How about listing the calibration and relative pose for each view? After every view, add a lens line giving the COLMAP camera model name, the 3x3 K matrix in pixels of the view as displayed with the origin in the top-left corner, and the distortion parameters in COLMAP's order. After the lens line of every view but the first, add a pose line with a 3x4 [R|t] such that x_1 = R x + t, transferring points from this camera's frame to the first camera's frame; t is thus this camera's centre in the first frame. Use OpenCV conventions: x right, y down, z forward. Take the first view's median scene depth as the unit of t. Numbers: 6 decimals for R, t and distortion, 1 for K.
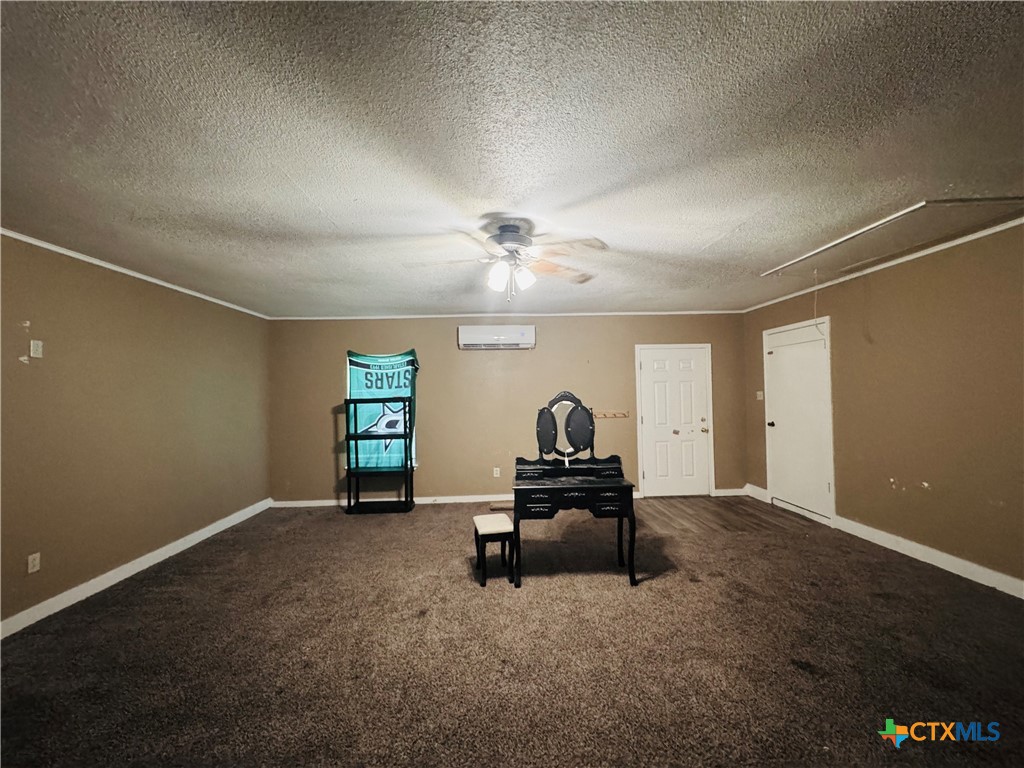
lens RADIAL K [[410.2, 0, 512.0], [0, 410.2, 384.0], [0, 0, 1]] dist [-0.002779, -0.000319]
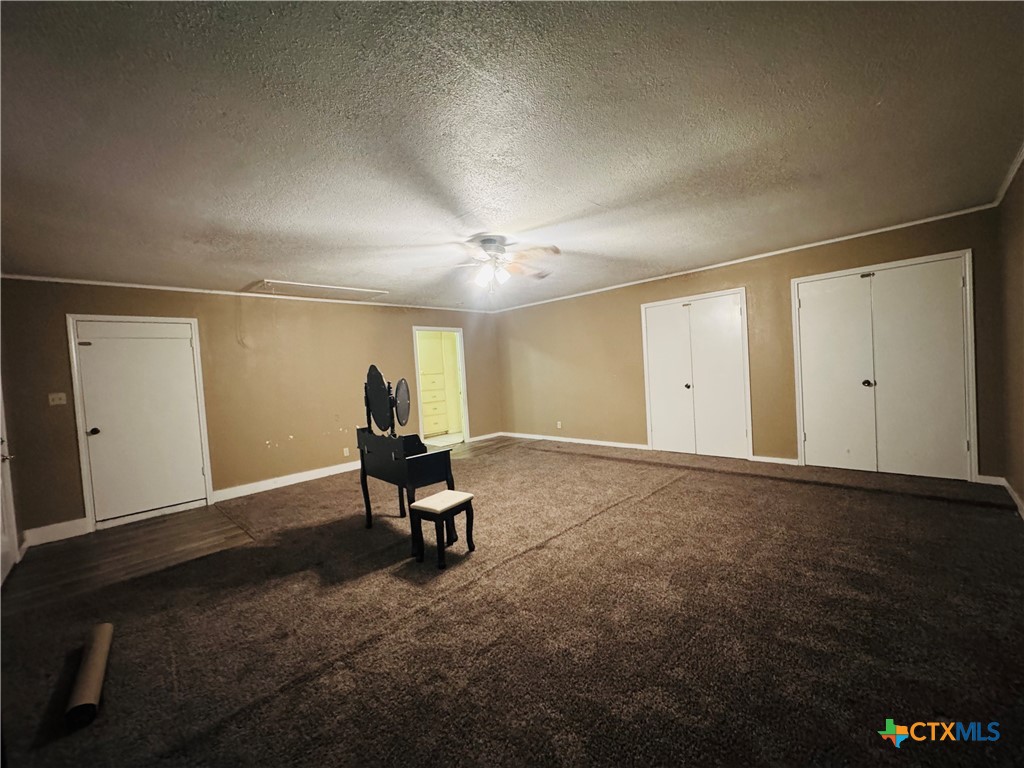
lens RADIAL K [[410.2, 0, 512.0], [0, 410.2, 384.0], [0, 0, 1]] dist [-0.002779, -0.000319]
pose [[-0.682662, 0.038030, 0.729744, -0.515779], [0.059224, 0.998239, 0.003380, 0.048278], [-0.728330, 0.045526, -0.683713, 0.917571]]
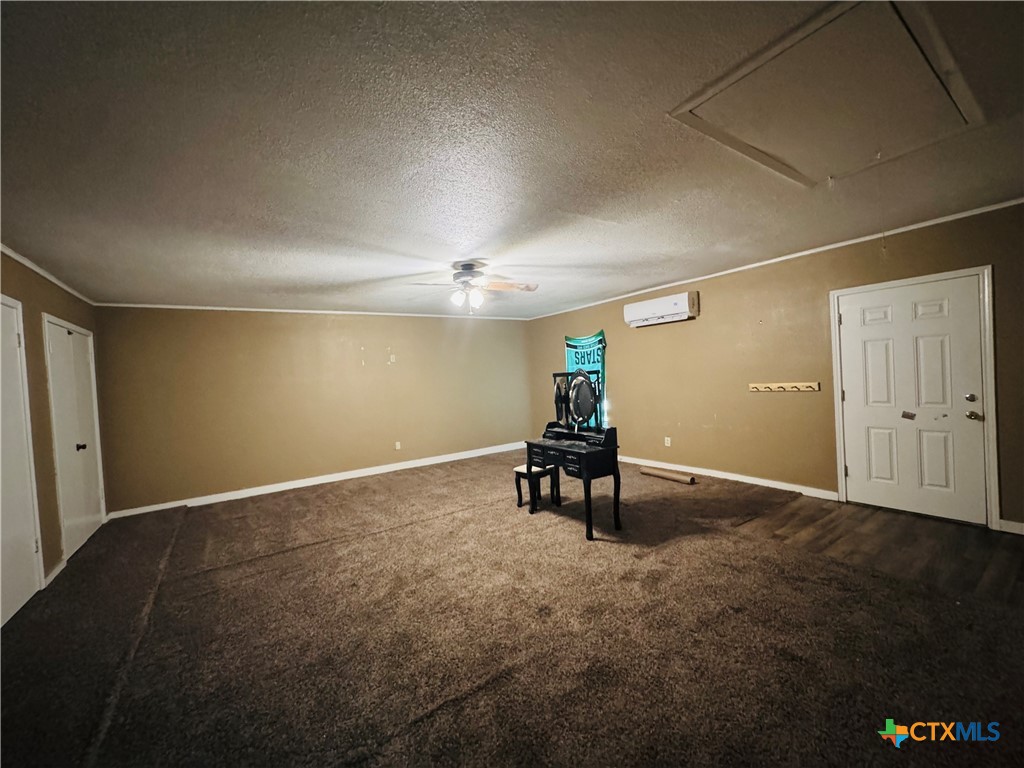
lens RADIAL K [[410.2, 0, 512.0], [0, 410.2, 384.0], [0, 0, 1]] dist [-0.002779, -0.000319]
pose [[0.540968, 0.007455, -0.841010, 0.642880], [0.063913, 0.996705, 0.049947, -0.005234], [0.838611, -0.080771, 0.538709, 0.138064]]
